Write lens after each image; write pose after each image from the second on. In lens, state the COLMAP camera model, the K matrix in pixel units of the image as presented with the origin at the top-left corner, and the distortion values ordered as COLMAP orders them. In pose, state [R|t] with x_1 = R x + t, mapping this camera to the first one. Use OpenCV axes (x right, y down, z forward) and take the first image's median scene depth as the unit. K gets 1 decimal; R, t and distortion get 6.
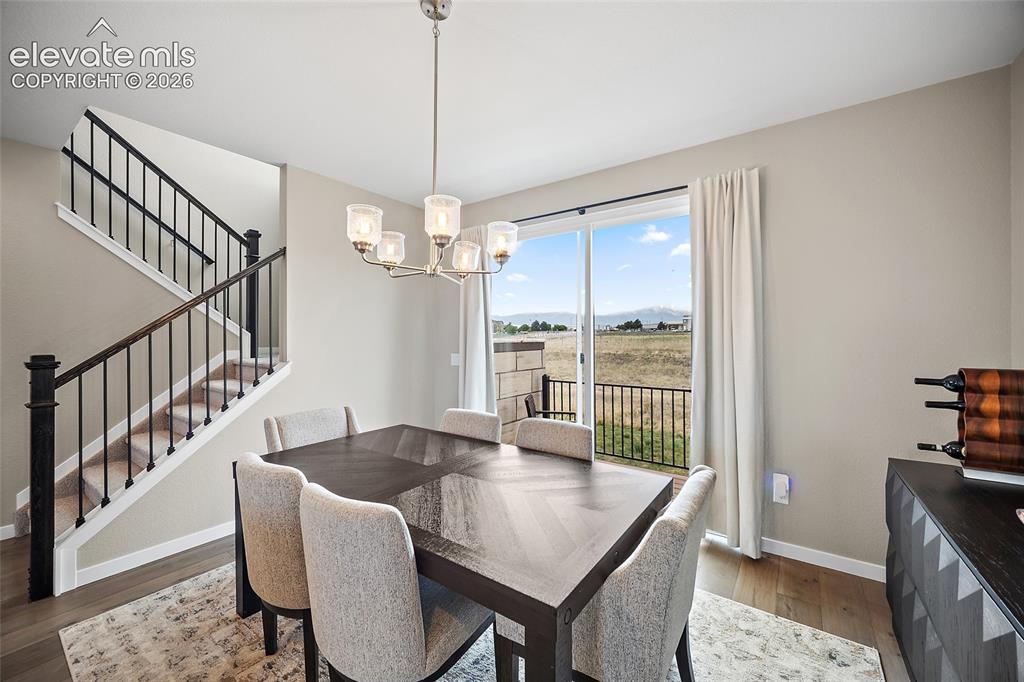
lens RADIAL K [[403.9, 0, 508.7], [0, 403.9, 333.1], [0, 0, 1]] dist [-0.002142, -0.000055]
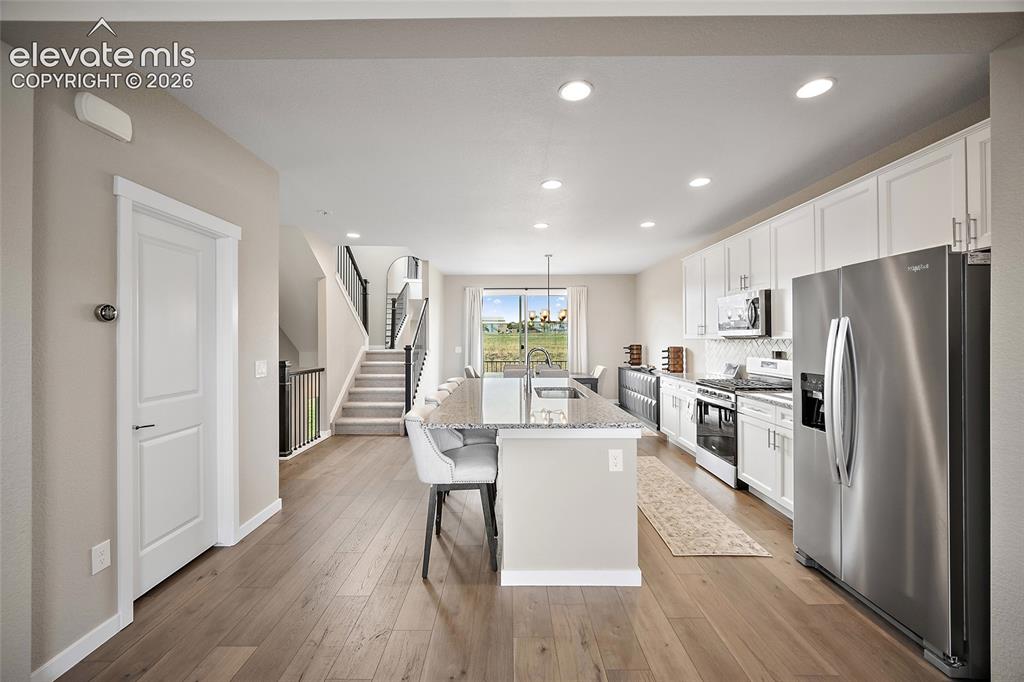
lens RADIAL K [[401.8, 0, 507.1], [0, 401.8, 338.4], [0, 0, 1]] dist [-0.002322, -0.000048]
pose [[0.813563, -0.004546, 0.581459, -2.496290], [0.000672, 0.999976, 0.006878, -0.015847], [-0.581477, -0.005205, 0.813546, -1.776414]]
